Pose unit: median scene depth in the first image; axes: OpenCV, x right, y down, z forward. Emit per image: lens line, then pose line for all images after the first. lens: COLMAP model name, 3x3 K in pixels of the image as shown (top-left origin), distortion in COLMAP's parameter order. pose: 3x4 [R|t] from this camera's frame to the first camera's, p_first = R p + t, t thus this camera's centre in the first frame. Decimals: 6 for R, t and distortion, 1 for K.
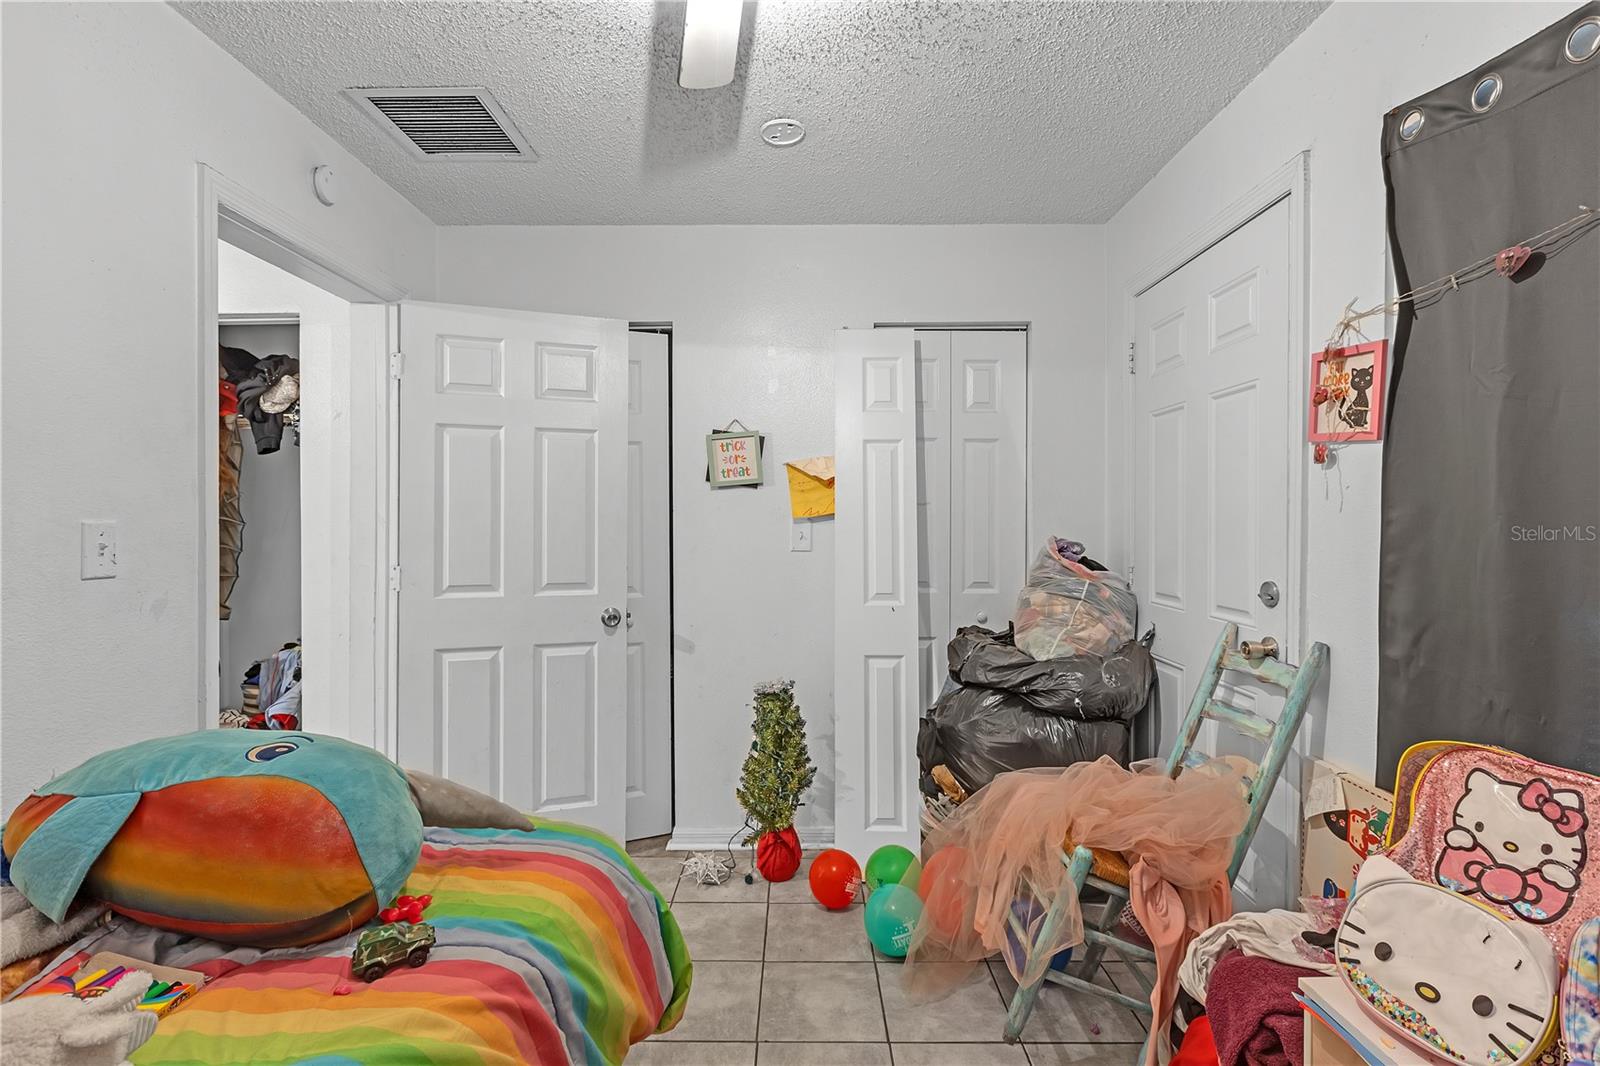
lens RADIAL K [[724.5, 0, 797.5], [0, 724.5, 532.8], [0, 0, 1]] dist [-0.001696, -0.000235]
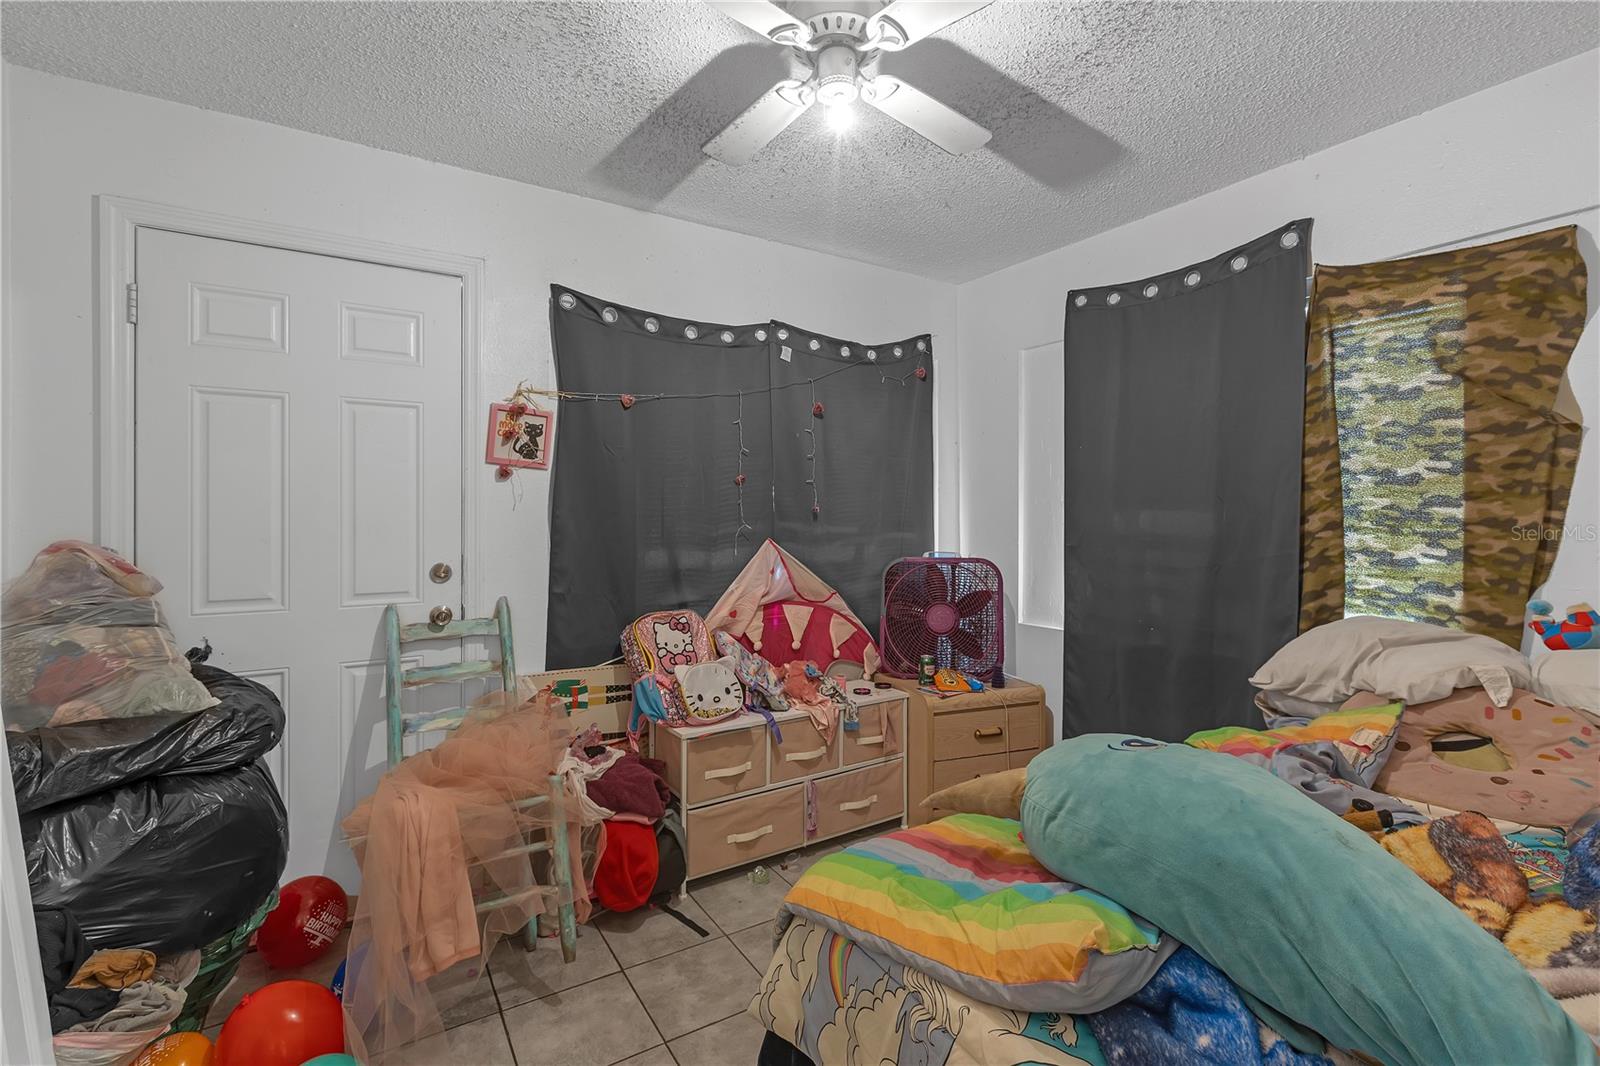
lens RADIAL K [[724.5, 0, 798.6], [0, 724.5, 518.3], [0, 0, 1]] dist [-0.001696, -0.000235]
pose [[-0.536048, -0.005459, 0.844170, -0.924317], [0.015138, 0.999756, 0.016078, -0.028219], [-0.844052, 0.021397, -0.535835, 1.349065]]
